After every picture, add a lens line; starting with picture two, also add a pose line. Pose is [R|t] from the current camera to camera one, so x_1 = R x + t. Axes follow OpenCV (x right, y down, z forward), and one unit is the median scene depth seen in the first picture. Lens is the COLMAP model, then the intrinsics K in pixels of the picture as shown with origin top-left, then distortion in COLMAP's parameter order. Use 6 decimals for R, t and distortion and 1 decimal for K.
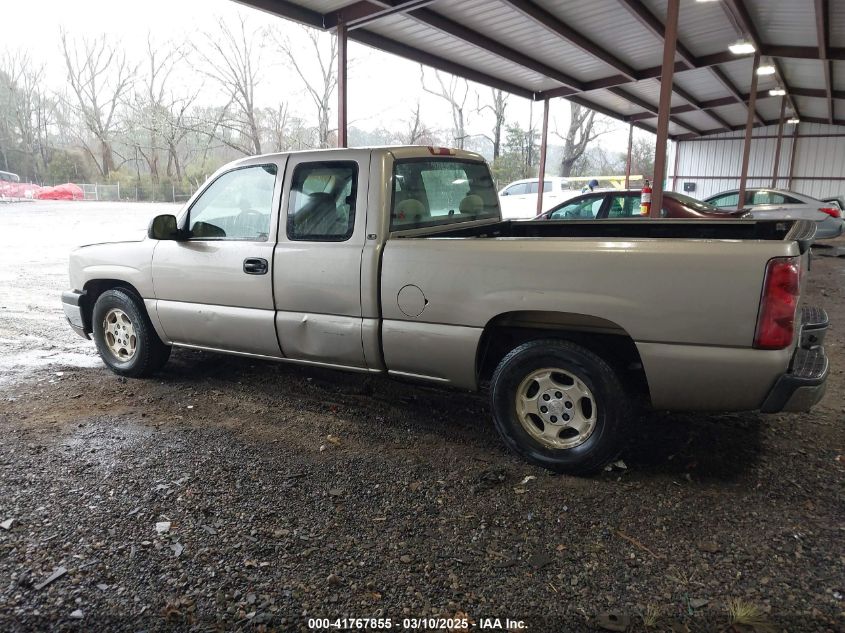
lens RADIAL K [[559.4, 0, 422.5], [0, 559.4, 316.5], [0, 0, 1]] dist [-0.081572, -0.001053]
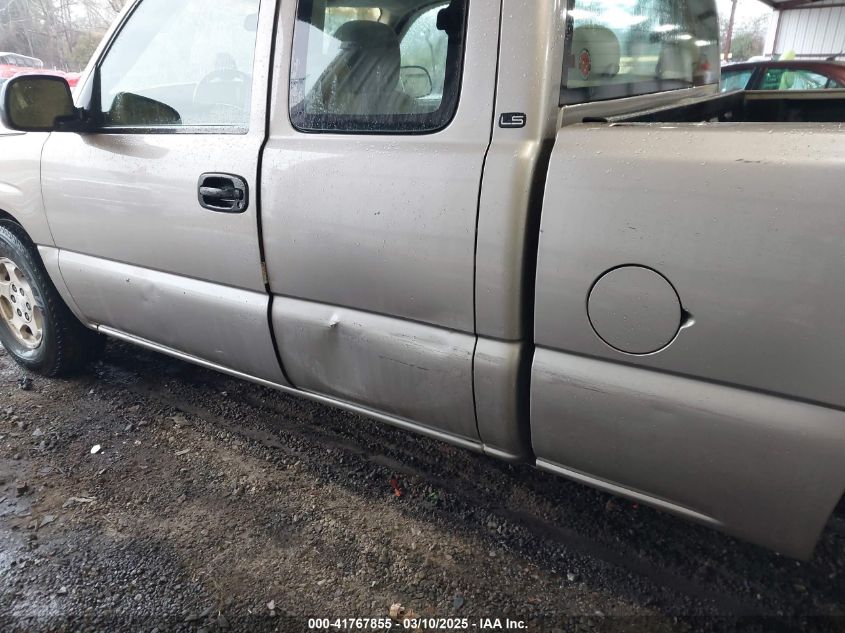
lens RADIAL K [[627.2, 0, 422.5], [0, 627.2, 316.5], [0, 0, 1]] dist [0.007571, -0.000006]
pose [[0.996038, 0.019435, -0.086782, -0.096537], [-0.006650, 0.989373, 0.145247, -0.066728], [0.088683, -0.144095, 0.985582, 0.505100]]
